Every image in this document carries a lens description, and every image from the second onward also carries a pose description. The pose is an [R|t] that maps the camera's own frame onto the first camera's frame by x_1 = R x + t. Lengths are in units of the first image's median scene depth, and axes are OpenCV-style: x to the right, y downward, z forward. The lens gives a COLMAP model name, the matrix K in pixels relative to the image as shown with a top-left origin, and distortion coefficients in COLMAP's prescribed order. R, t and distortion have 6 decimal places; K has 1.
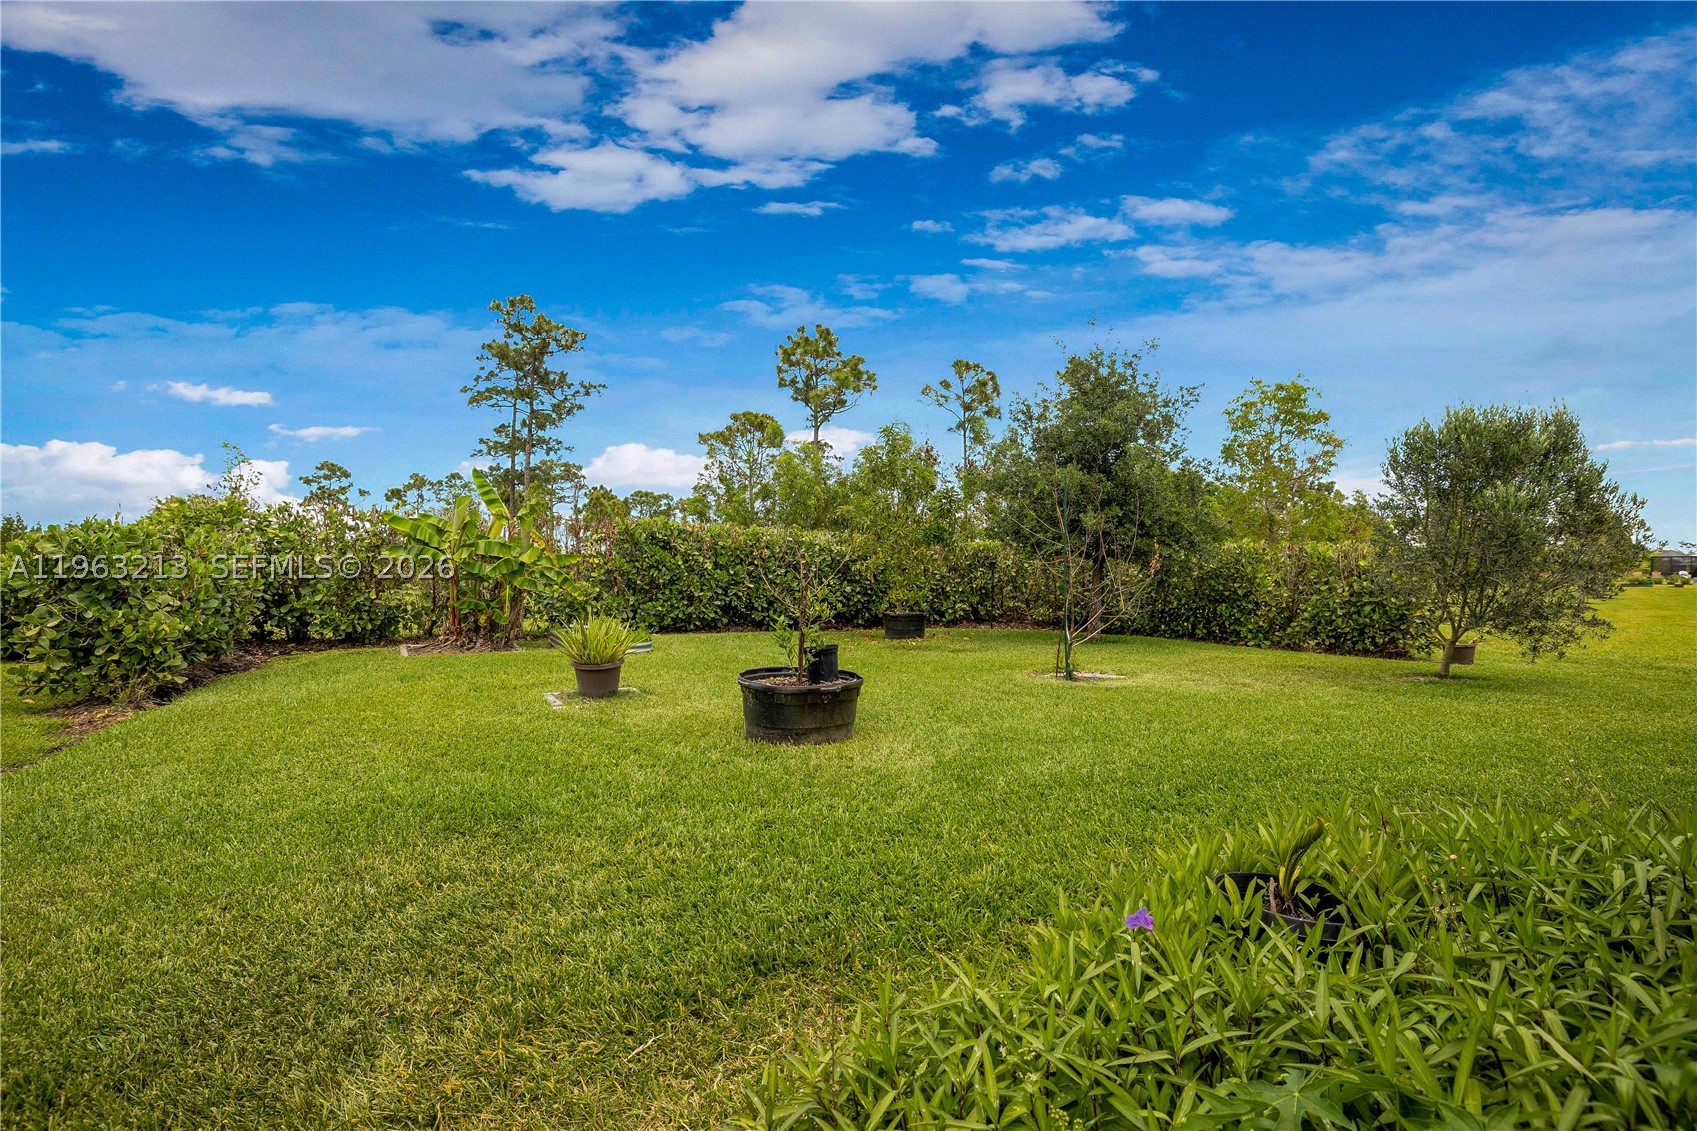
lens RADIAL K [[805.0, 0, 842.1], [0, 805.0, 566.9], [0, 0, 1]] dist [-0.022746, 0.002714]
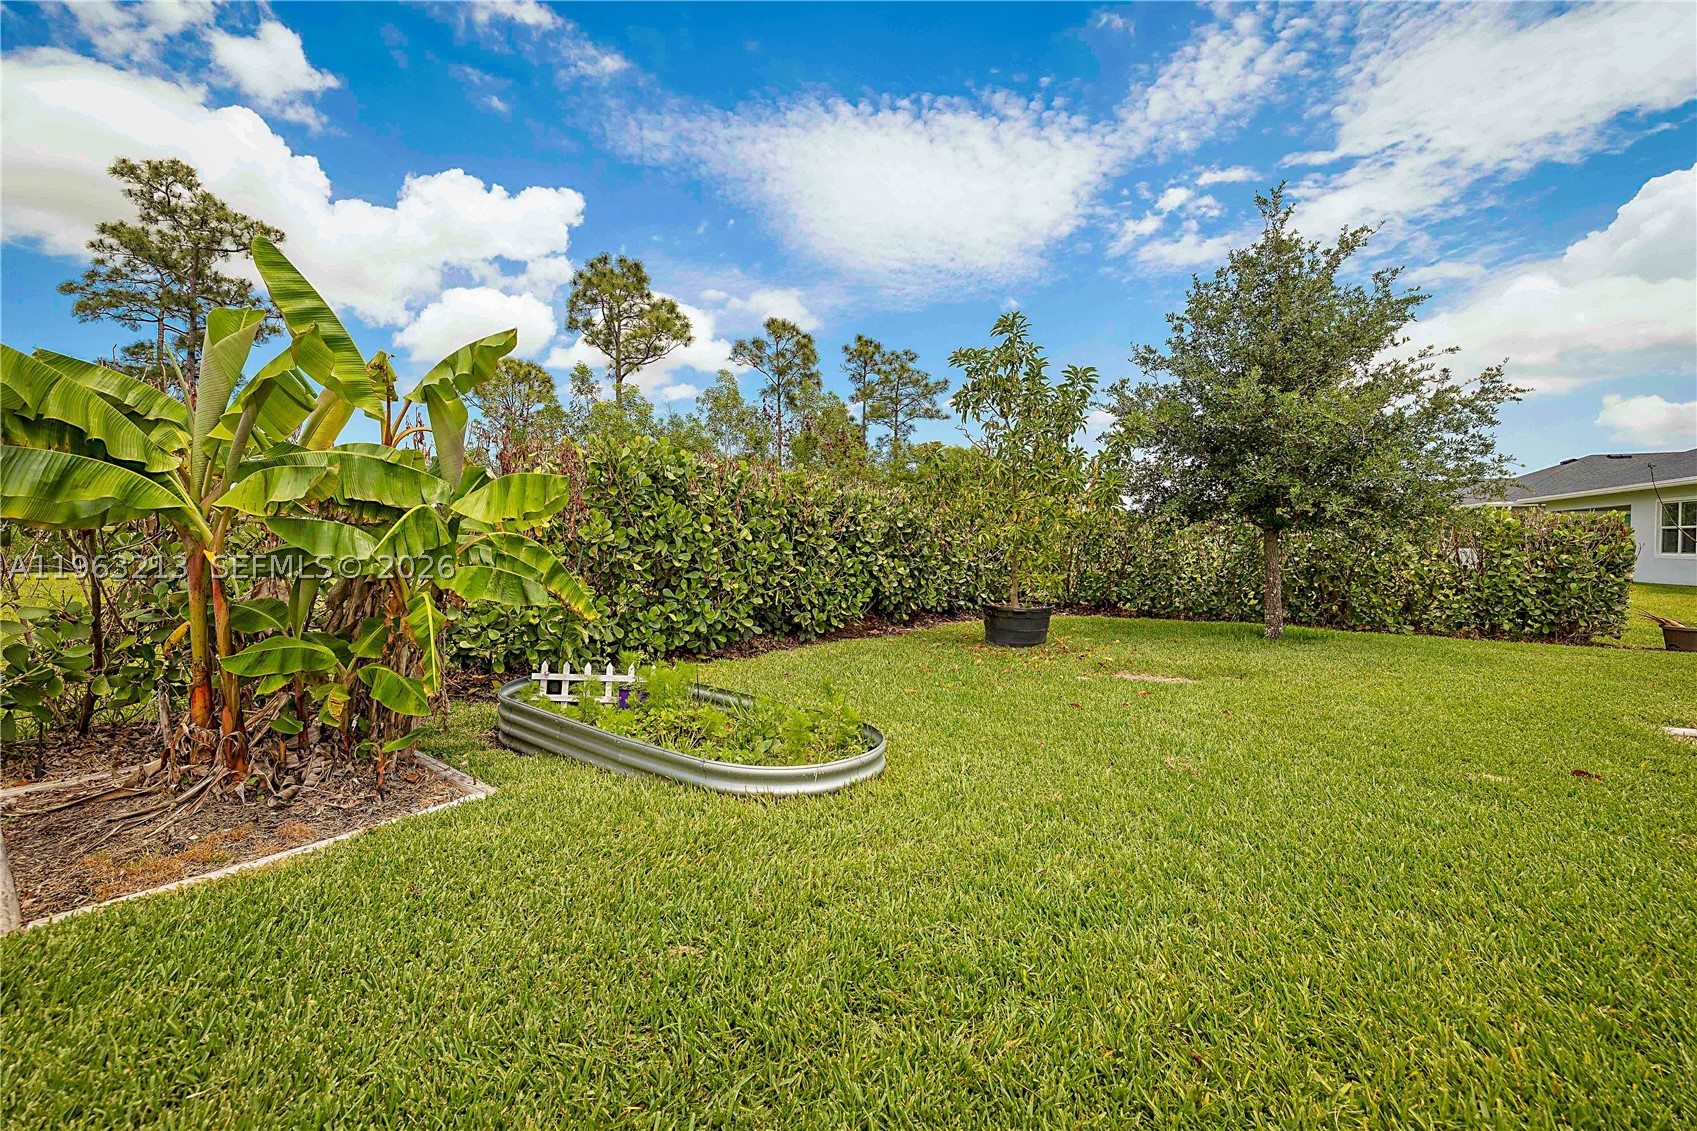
lens RADIAL K [[709.0, 0, 851.3], [0, 709.0, 560.7], [0, 0, 1]] dist [-0.000811, 0.000096]
pose [[0.921360, -0.011453, 0.388541, -0.109530], [-0.001525, 0.999452, 0.033076, 0.000146], [-0.388707, -0.031067, 0.920838, 0.198093]]
